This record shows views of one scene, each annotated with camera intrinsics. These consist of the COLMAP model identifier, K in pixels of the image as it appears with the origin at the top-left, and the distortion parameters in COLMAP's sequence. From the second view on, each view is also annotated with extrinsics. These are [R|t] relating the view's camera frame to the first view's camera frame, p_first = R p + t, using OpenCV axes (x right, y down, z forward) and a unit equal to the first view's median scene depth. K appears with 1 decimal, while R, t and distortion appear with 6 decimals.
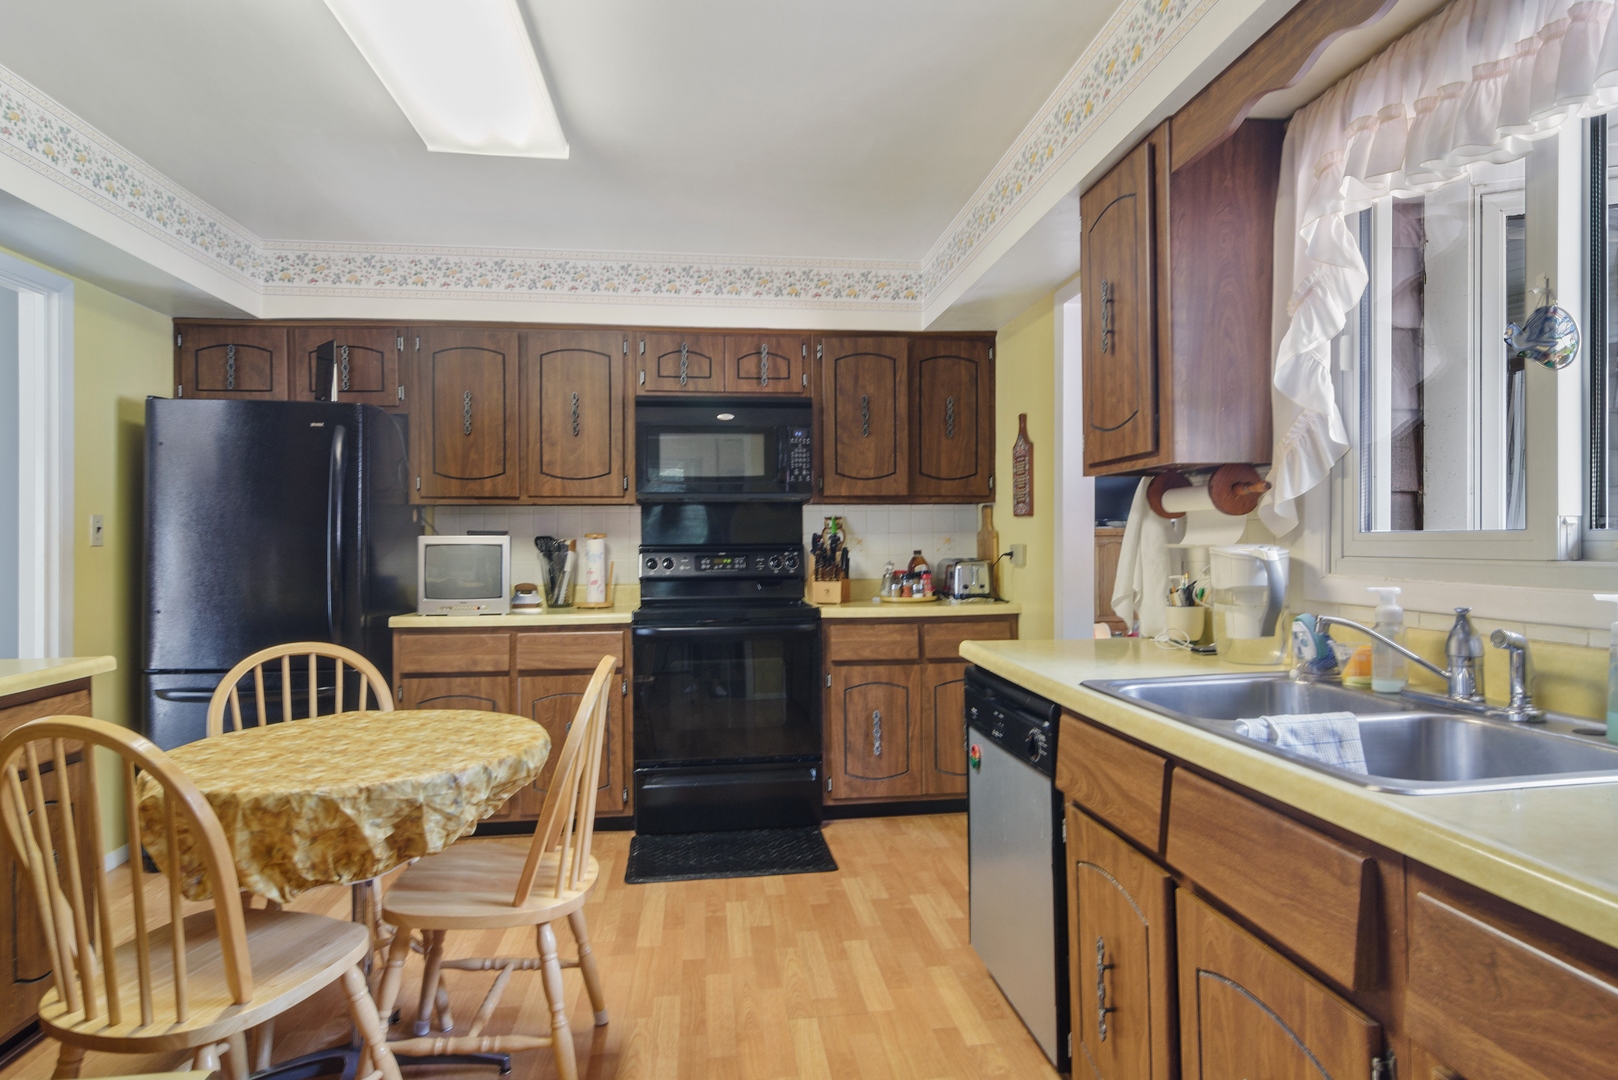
lens RADIAL K [[871.3, 0, 812.0], [0, 871.3, 537.2], [0, 0, 1]] dist [0.001517, 0.000300]
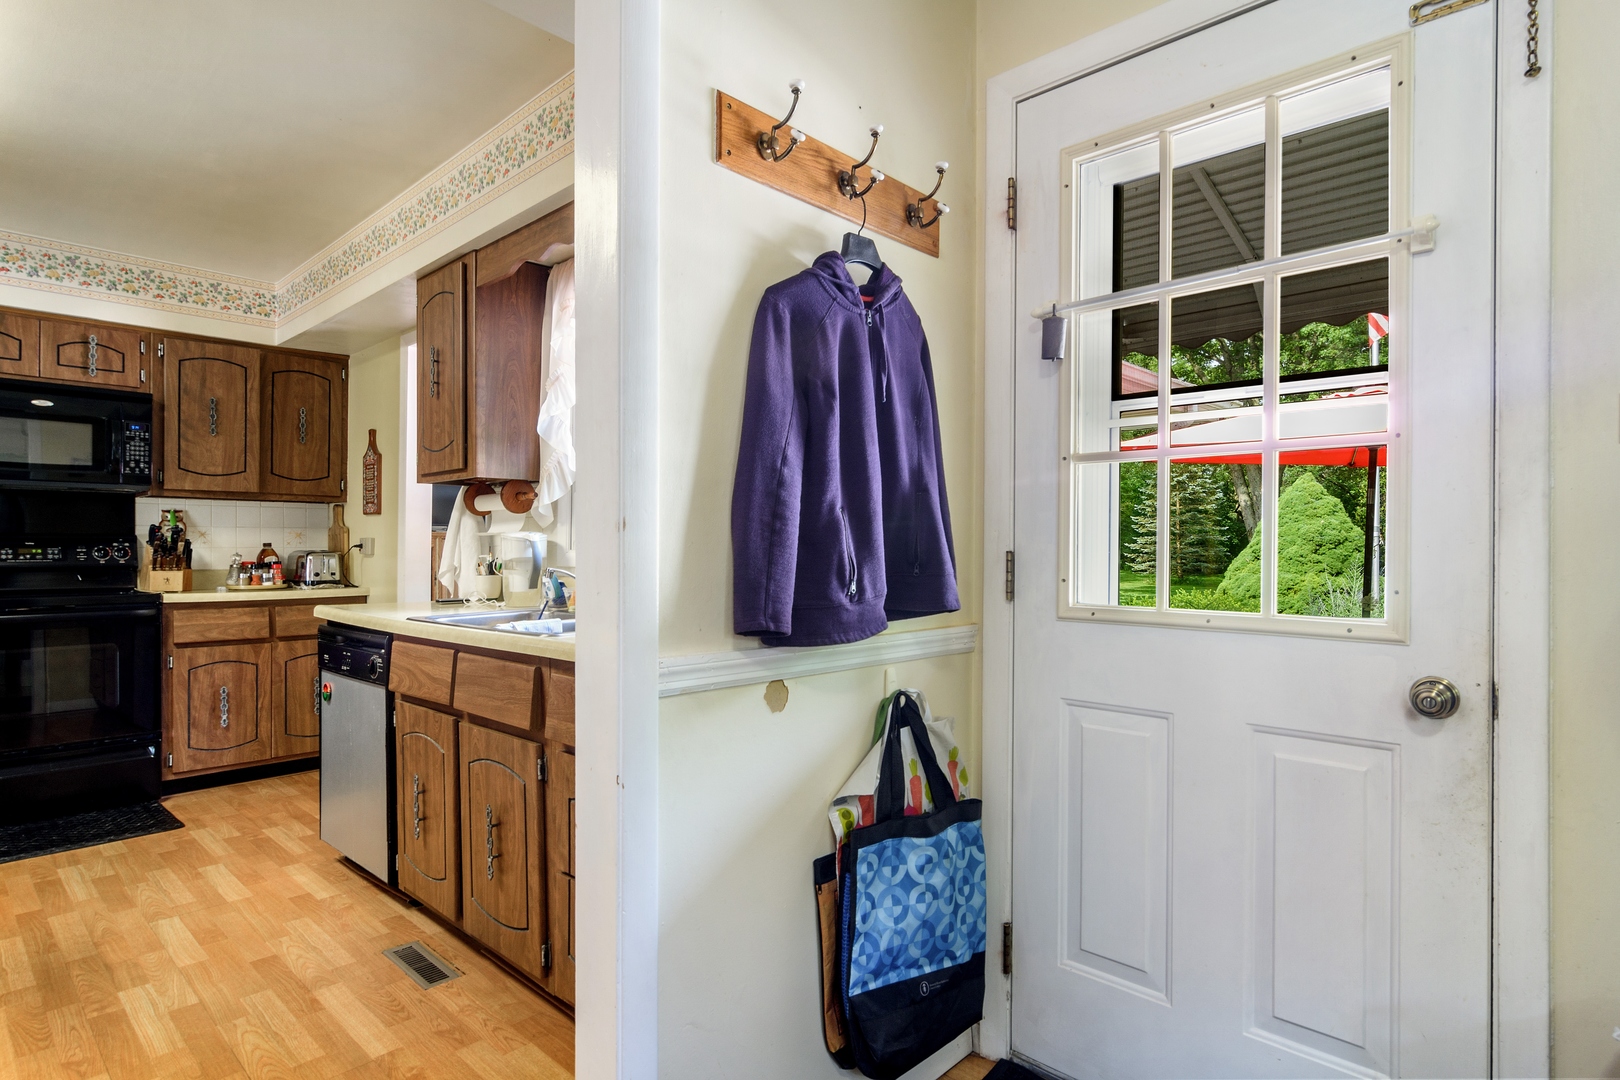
lens RADIAL K [[872.4, 0, 812.5], [0, 872.4, 547.2], [0, 0, 1]] dist [0.001517, 0.000300]
pose [[0.766765, 0.009968, 0.641851, -0.088156], [-0.007319, 0.999950, -0.006787, 0.034315], [-0.641886, 0.000506, 0.766800, -0.431361]]
